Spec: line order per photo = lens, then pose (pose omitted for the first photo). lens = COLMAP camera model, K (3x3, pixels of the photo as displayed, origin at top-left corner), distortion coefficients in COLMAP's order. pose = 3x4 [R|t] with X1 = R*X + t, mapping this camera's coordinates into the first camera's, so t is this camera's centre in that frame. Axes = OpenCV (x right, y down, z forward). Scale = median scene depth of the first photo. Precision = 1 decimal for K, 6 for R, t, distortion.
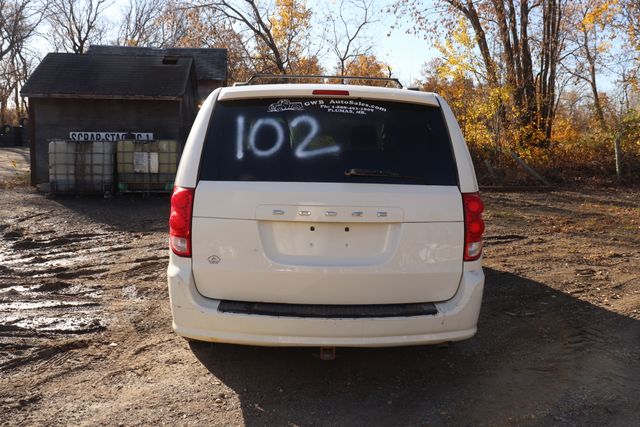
lens RADIAL K [[601.5, 0, 321.2], [0, 601.5, 201.8], [0, 0, 1]] dist [-0.138317, 0.189298]
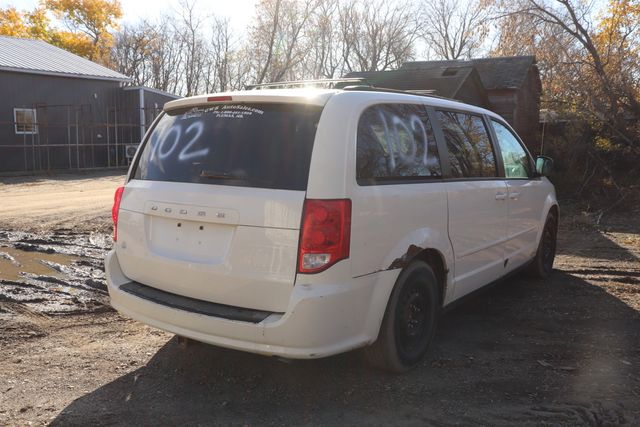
lens RADIAL K [[601.5, 0, 321.2], [0, 601.5, 201.8], [0, 0, 1]] dist [-0.138317, 0.189298]
pose [[0.796143, 0.045260, -0.603413, 0.813933], [-0.058546, 0.998282, -0.002368, -0.009334], [0.602269, 0.037212, 0.797425, 0.280670]]
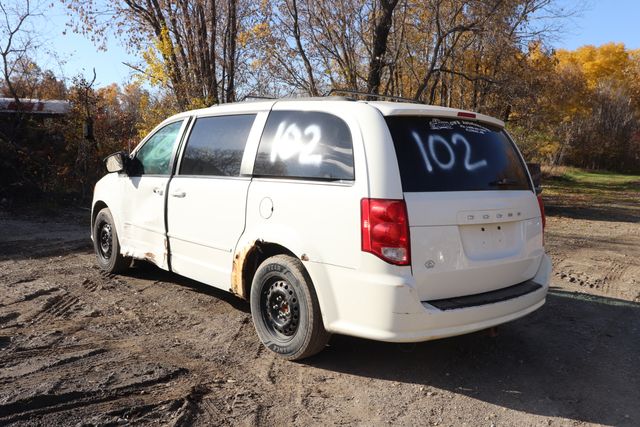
lens RADIAL K [[601.5, 0, 321.2], [0, 601.5, 201.8], [0, 0, 1]] dist [-0.138317, 0.189298]
pose [[0.781656, -0.042636, 0.622251, -0.969780], [0.048228, 0.998805, 0.007854, -0.033888], [-0.621843, 0.023871, 0.782778, 0.261700]]
